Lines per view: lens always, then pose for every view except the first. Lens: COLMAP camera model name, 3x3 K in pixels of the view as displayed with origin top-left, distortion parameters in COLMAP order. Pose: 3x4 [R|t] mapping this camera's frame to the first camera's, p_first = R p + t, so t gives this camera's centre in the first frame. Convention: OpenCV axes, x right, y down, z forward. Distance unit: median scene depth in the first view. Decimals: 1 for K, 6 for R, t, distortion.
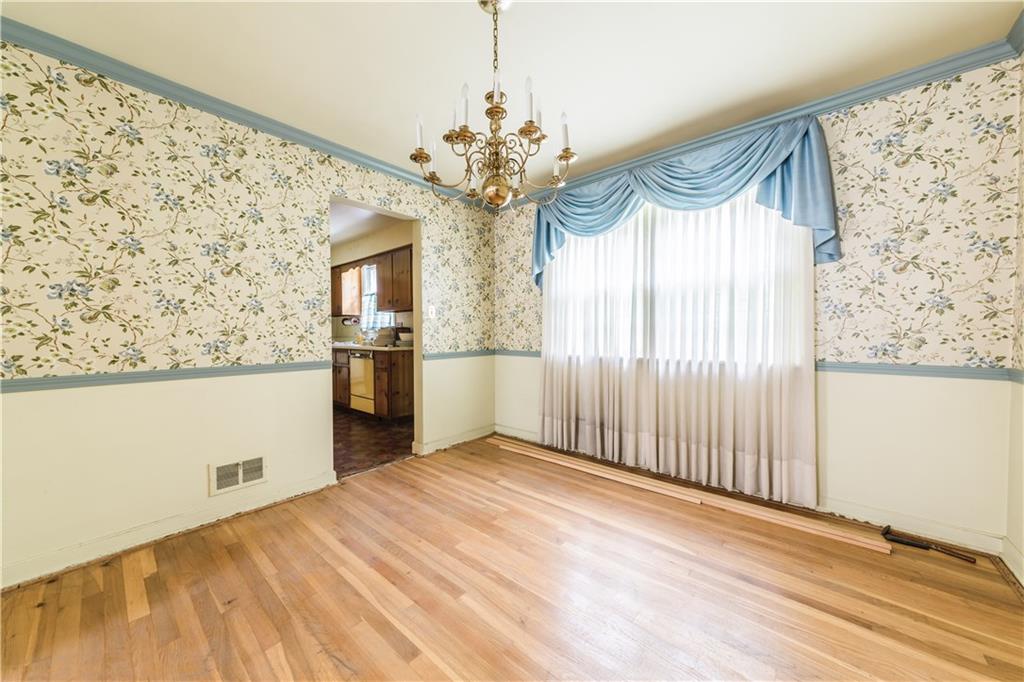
lens RADIAL K [[358.5, 0, 514.2], [0, 358.5, 339.3], [0, 0, 1]] dist [-0.005095, 0.002247]
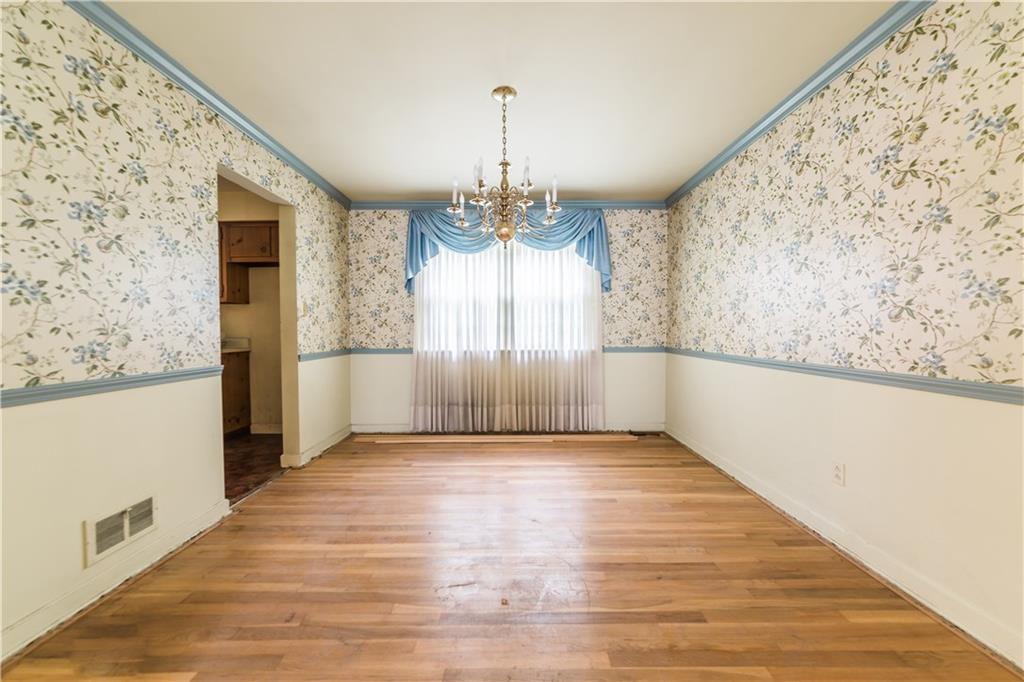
lens RADIAL K [[358.5, 0, 514.2], [0, 358.5, 339.3], [0, 0, 1]] dist [-0.005095, 0.002247]
pose [[0.757590, -0.014467, 0.652571, -0.604257], [0.012719, 0.999892, 0.007401, 0.002568], [-0.652607, 0.002693, 0.757692, -0.063001]]
